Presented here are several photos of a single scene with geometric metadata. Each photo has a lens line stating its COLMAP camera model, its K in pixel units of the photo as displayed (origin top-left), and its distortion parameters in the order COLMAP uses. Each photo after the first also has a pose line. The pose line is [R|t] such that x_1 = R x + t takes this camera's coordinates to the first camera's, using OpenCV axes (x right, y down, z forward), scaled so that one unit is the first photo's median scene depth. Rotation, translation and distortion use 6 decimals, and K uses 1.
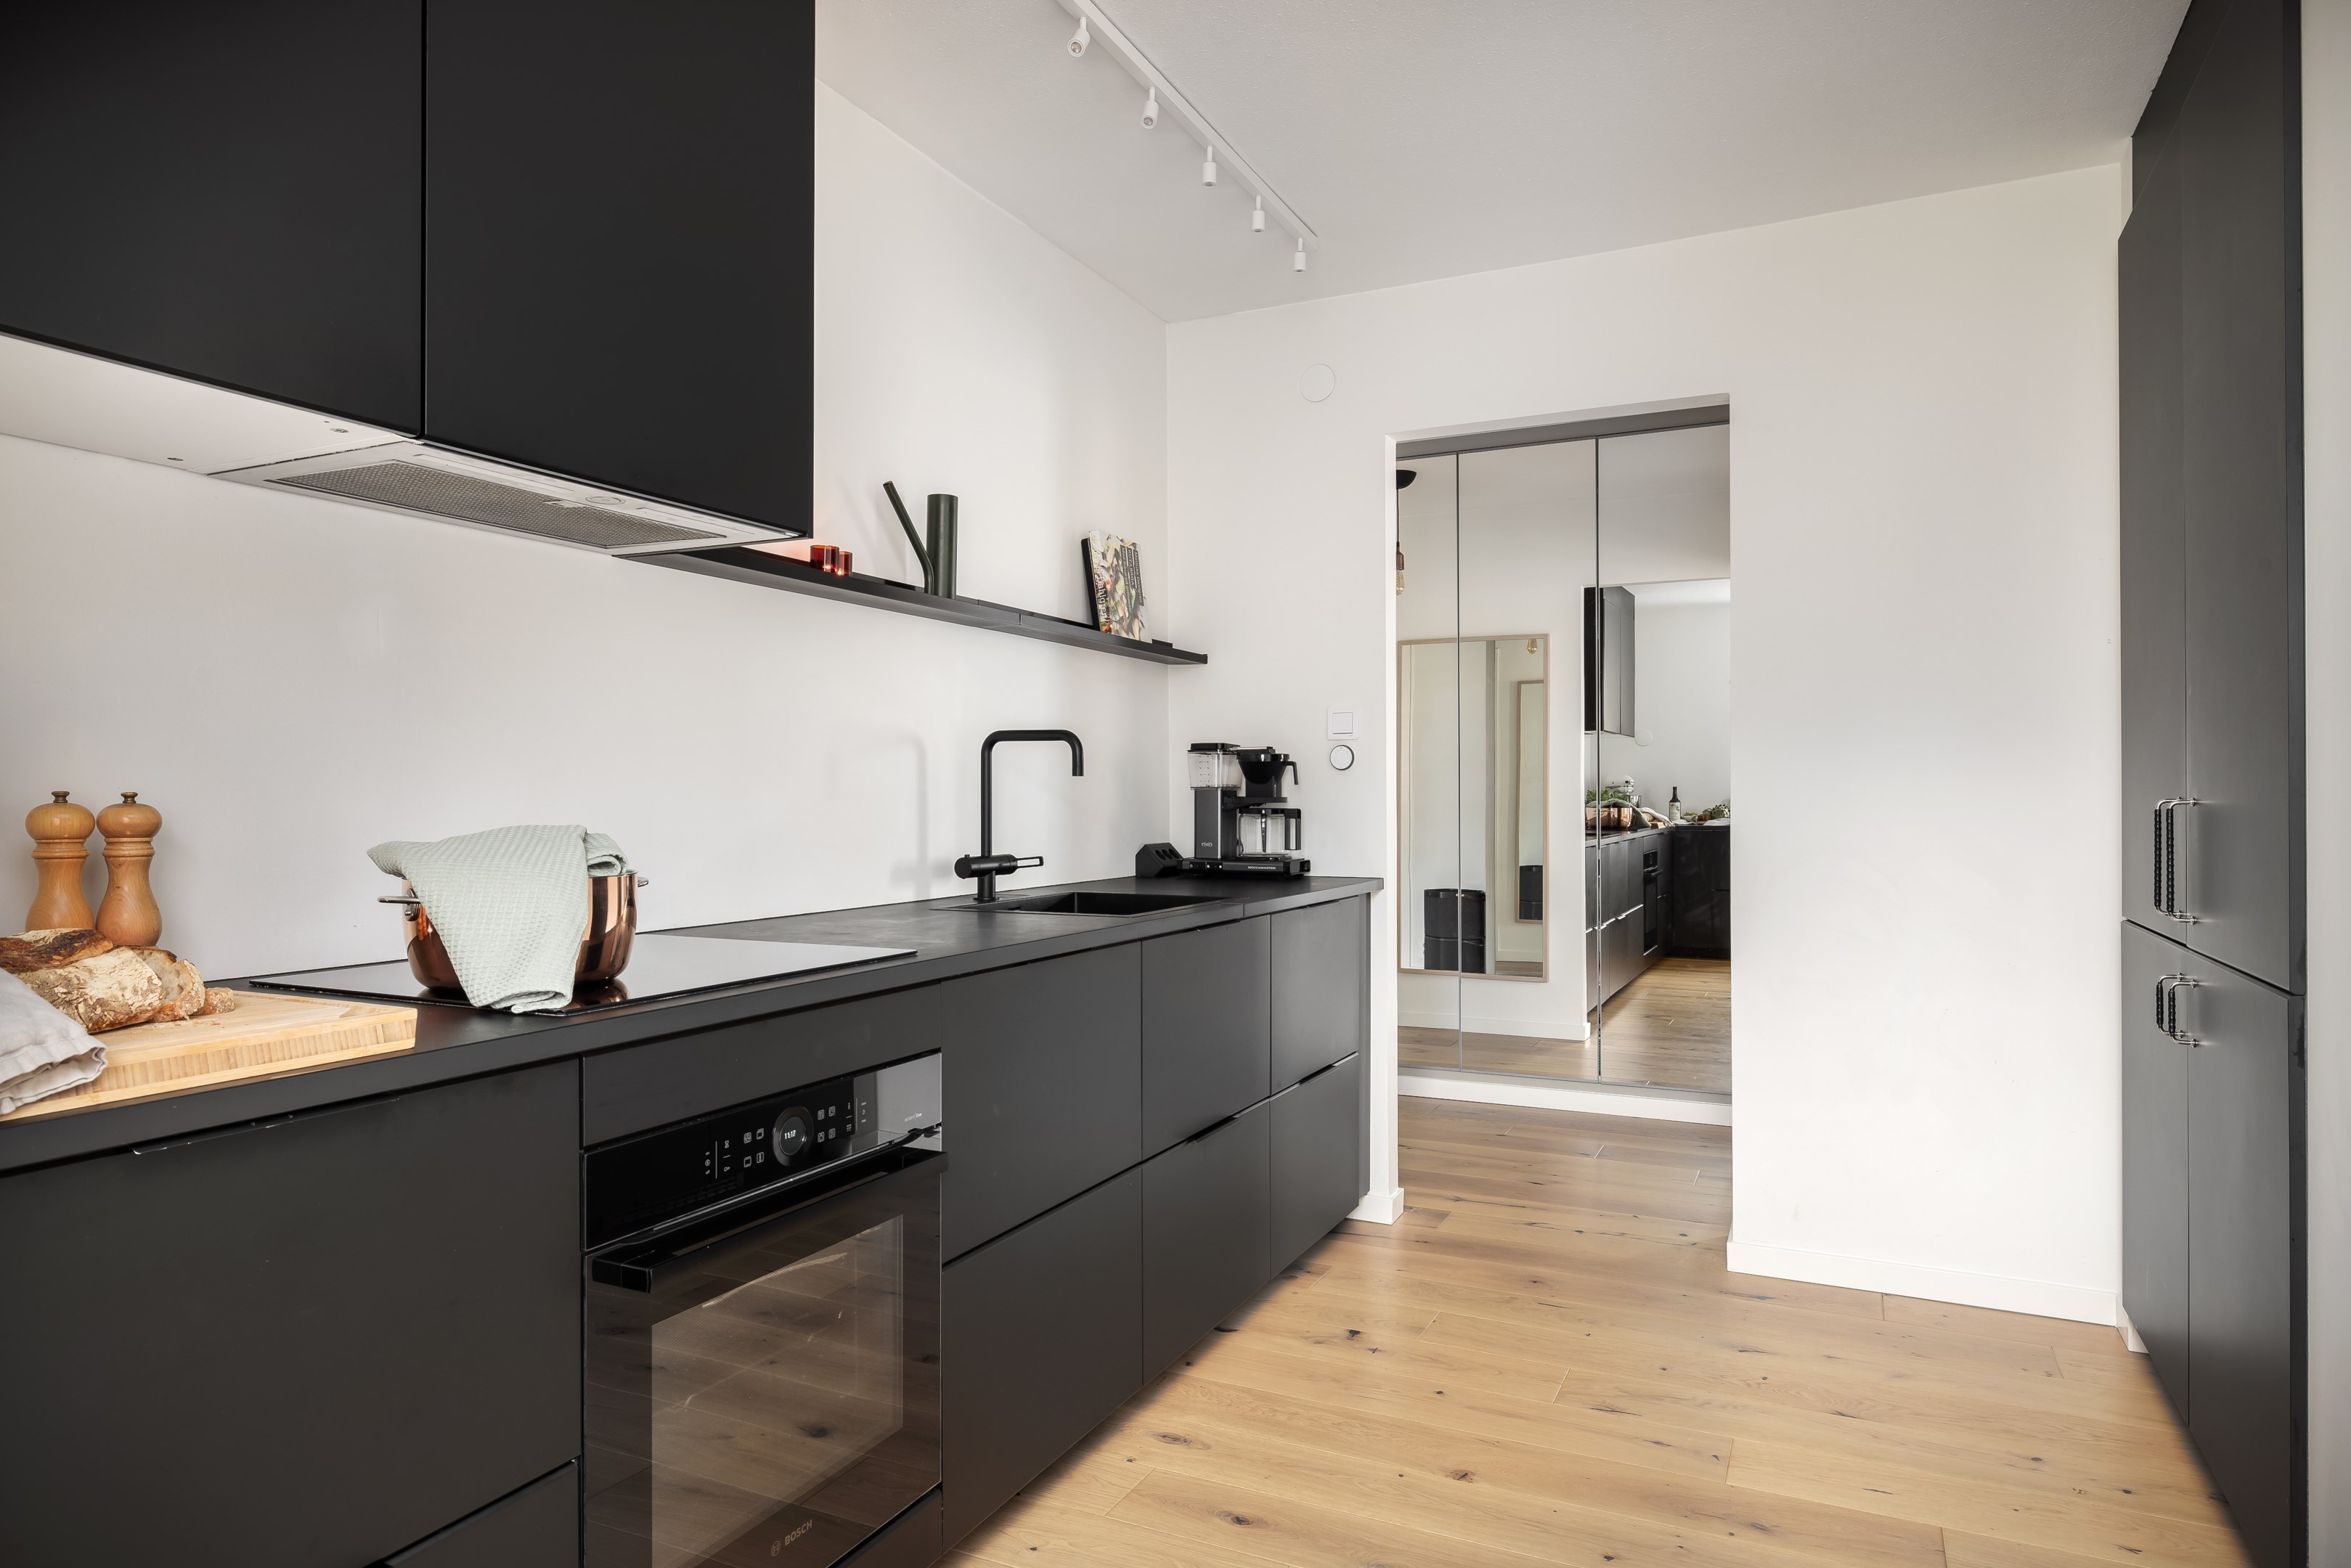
lens RADIAL K [[1382.5, 0, 1185.2], [0, 1382.5, 793.1], [0, 0, 1]] dist [-0.003973, -0.000904]
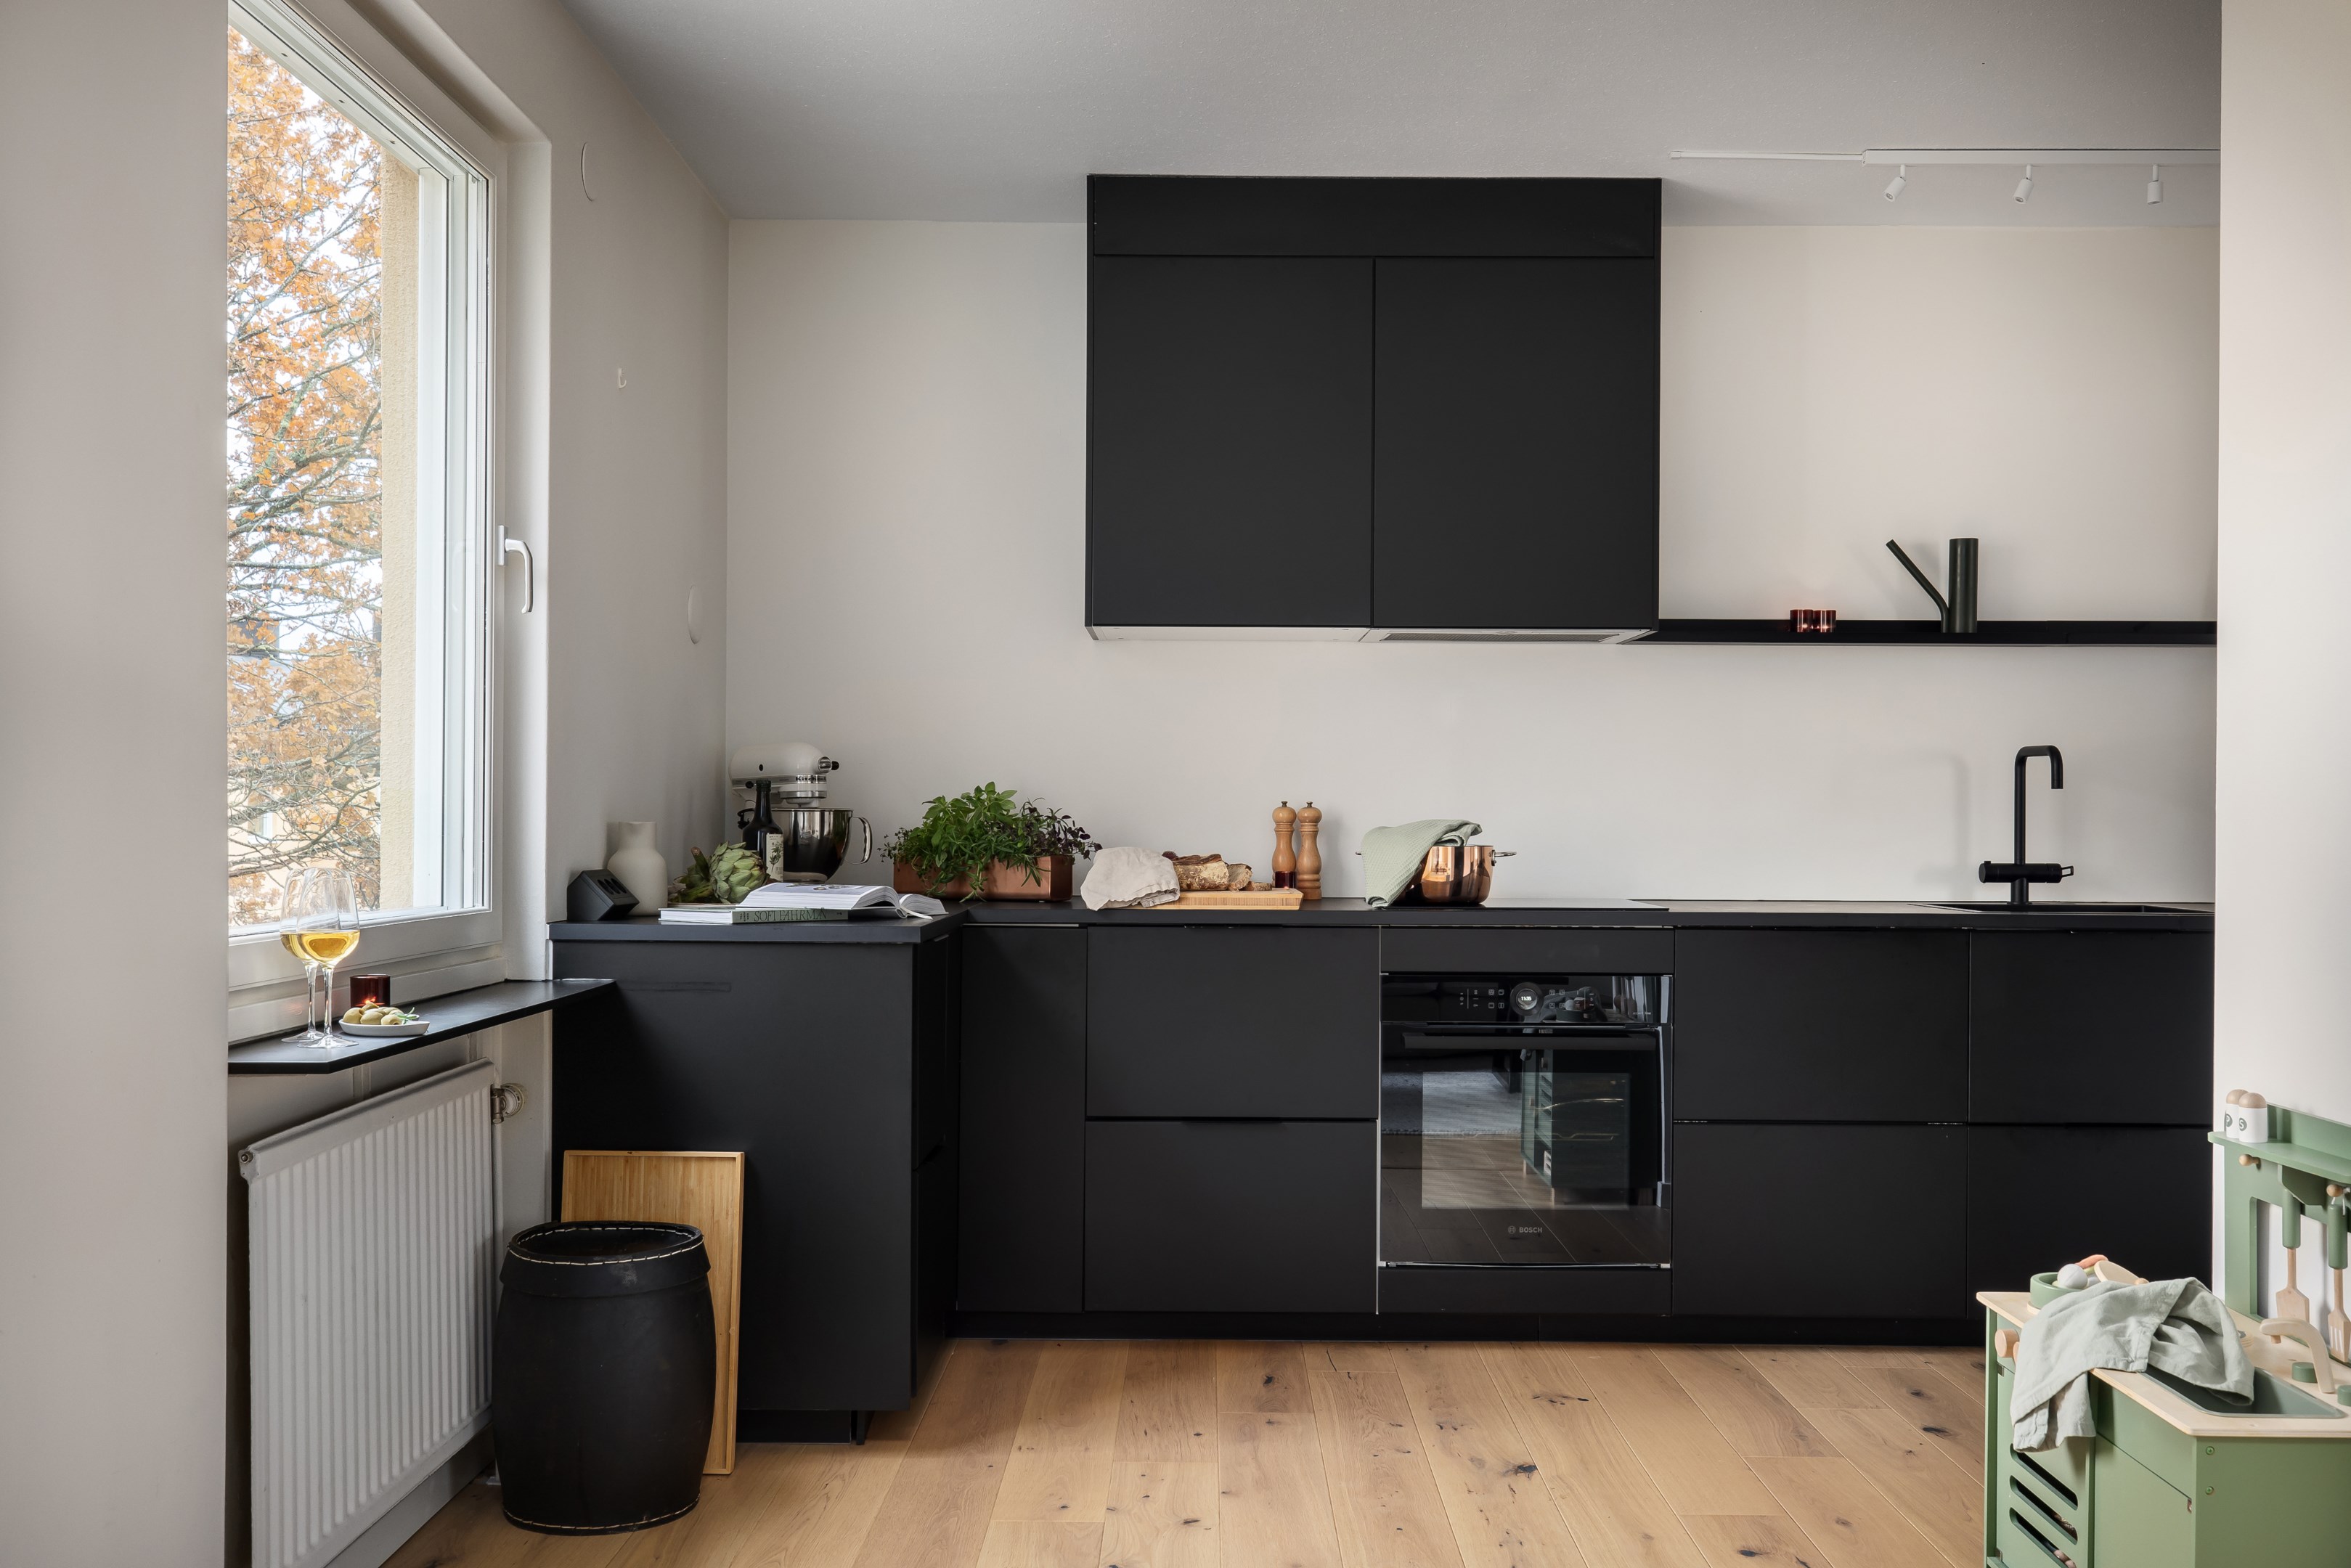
lens RADIAL K [[2187.0, 0, 1173.6], [0, 2187.0, 814.1], [0, 0, 1]] dist [0.011721, 0.007606]
pose [[0.421710, 0.004445, -0.906720, 2.079409], [-0.003917, 0.999988, 0.003080, 0.008363], [0.906722, 0.002253, 0.421722, -0.581540]]
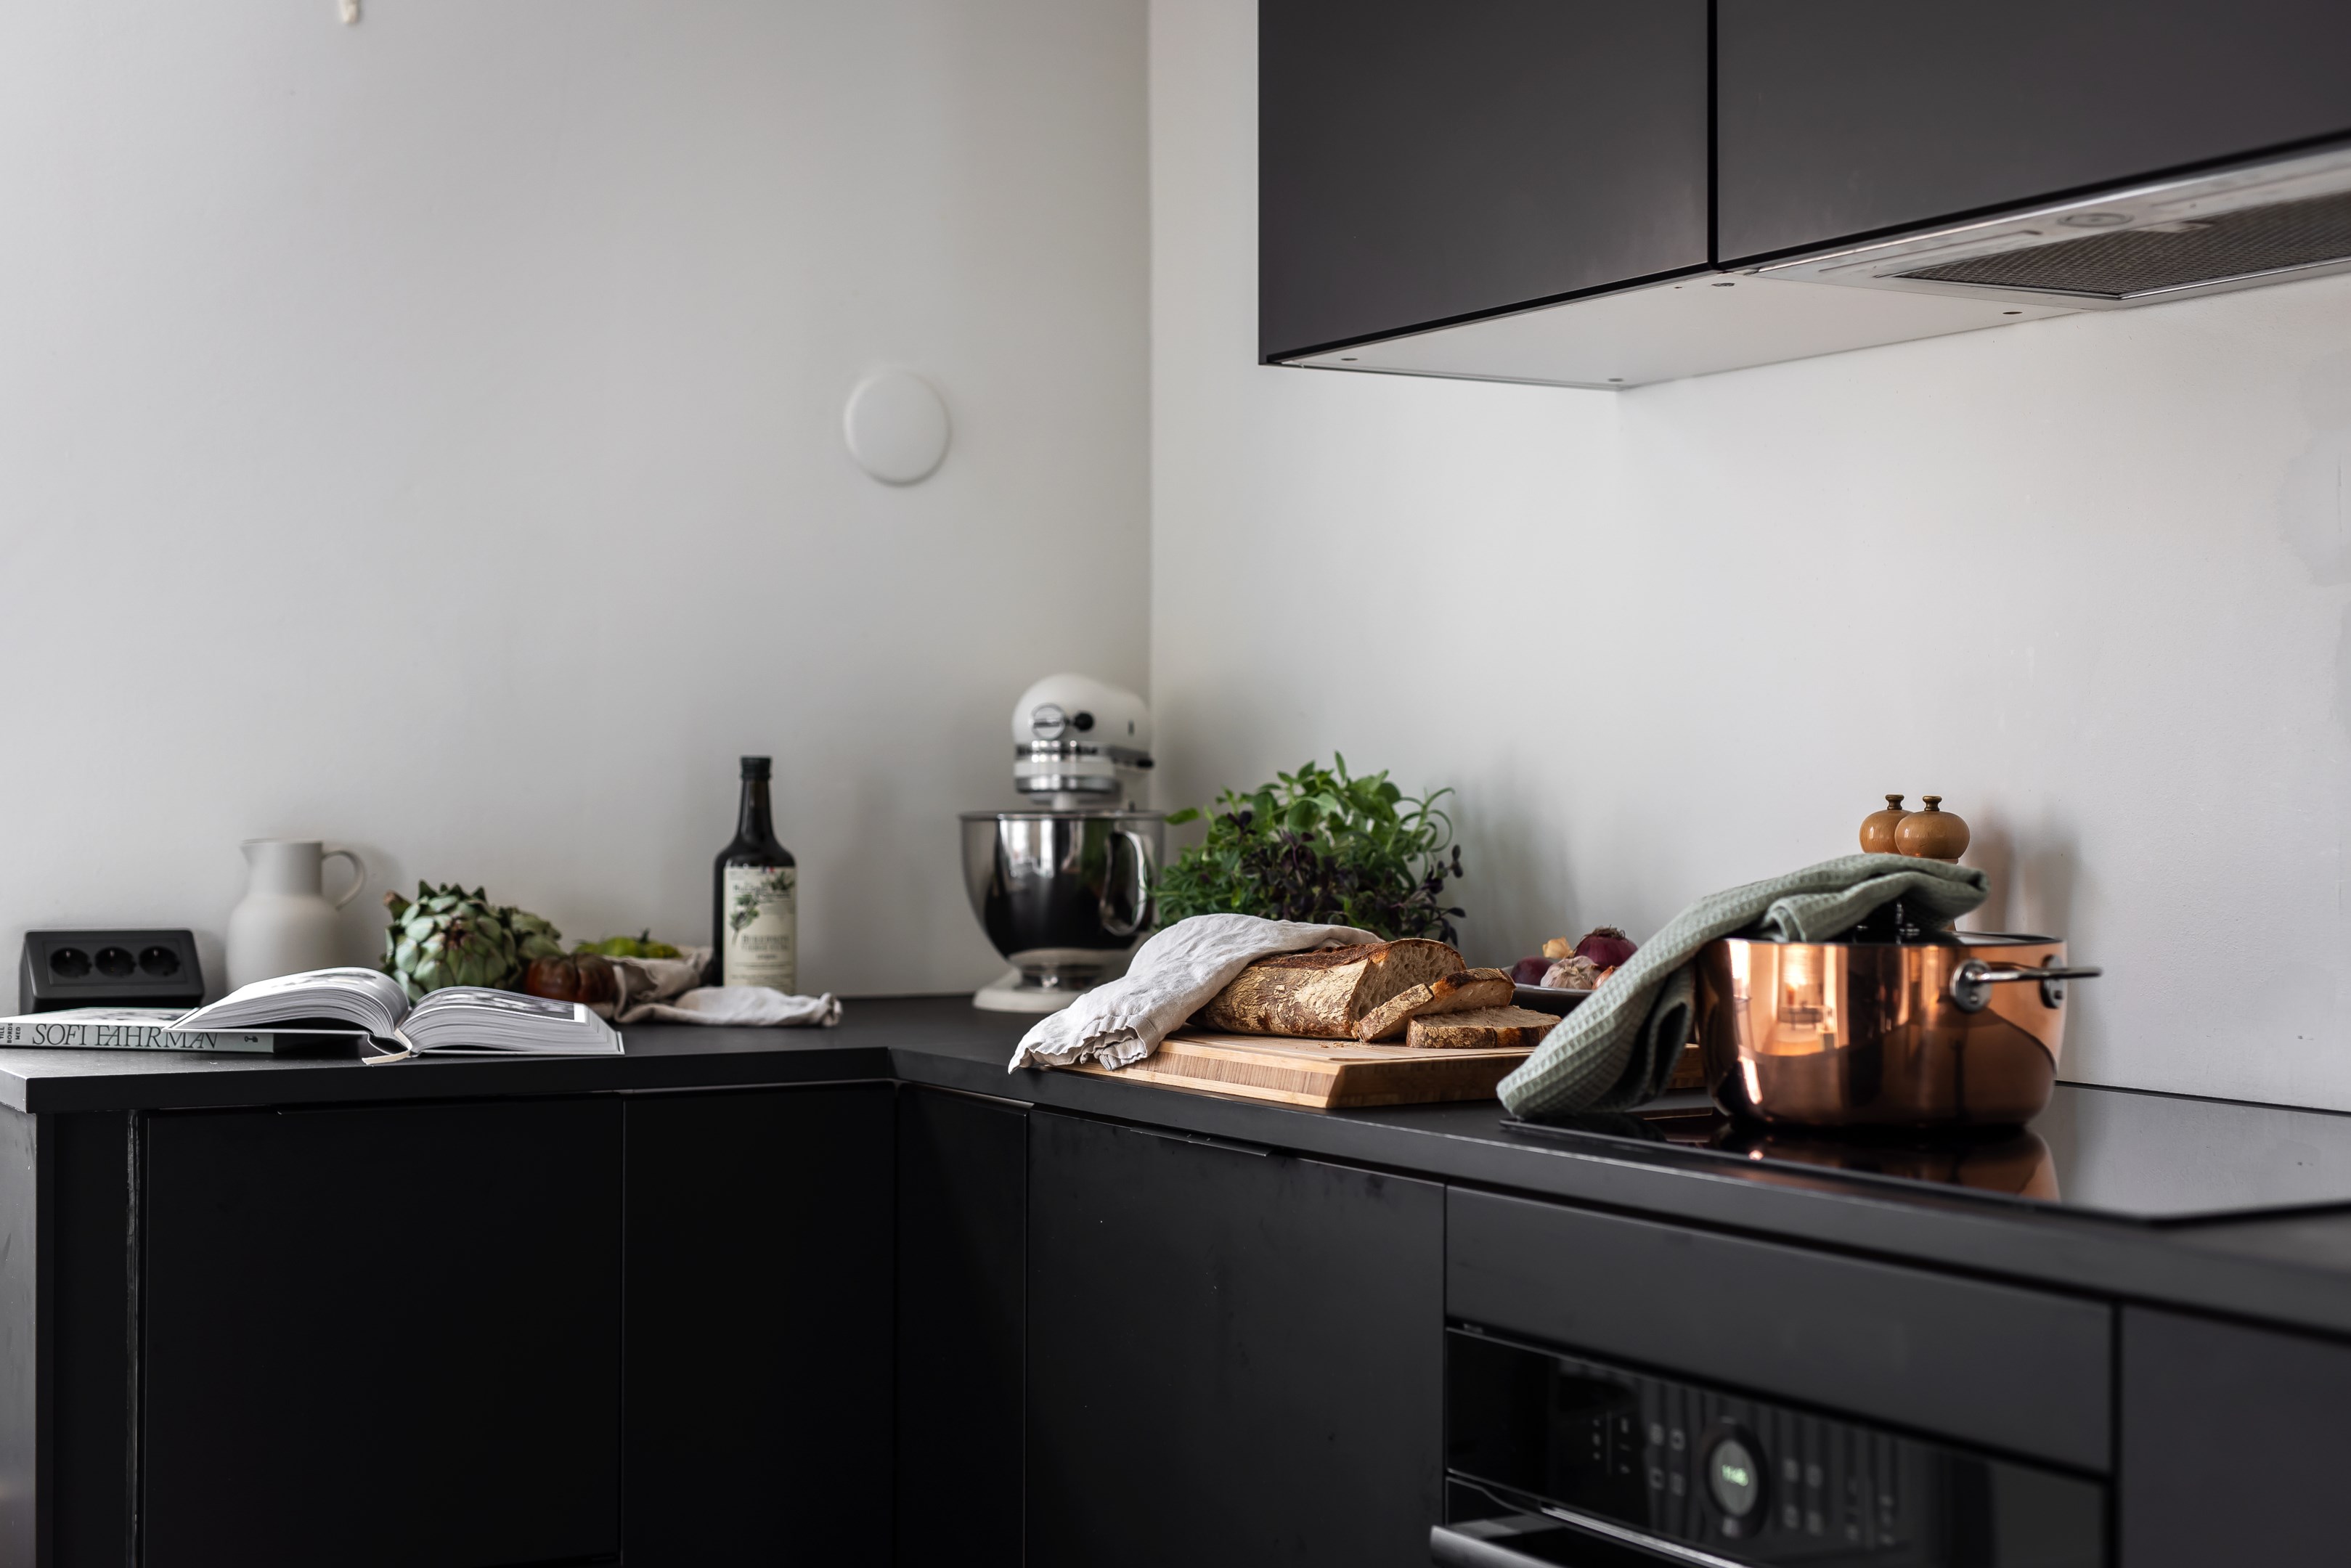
lens RADIAL K [[3320.6, 0, 1175.5], [0, 3320.6, 784.0], [0, 0, 1]] dist [-0.026397, 0.025159]
pose [[-0.565130, -0.000181, -0.825002, 0.851870], [0.002609, 0.999995, -0.002007, -0.003658], [0.824998, -0.003287, -0.565126, 1.557372]]
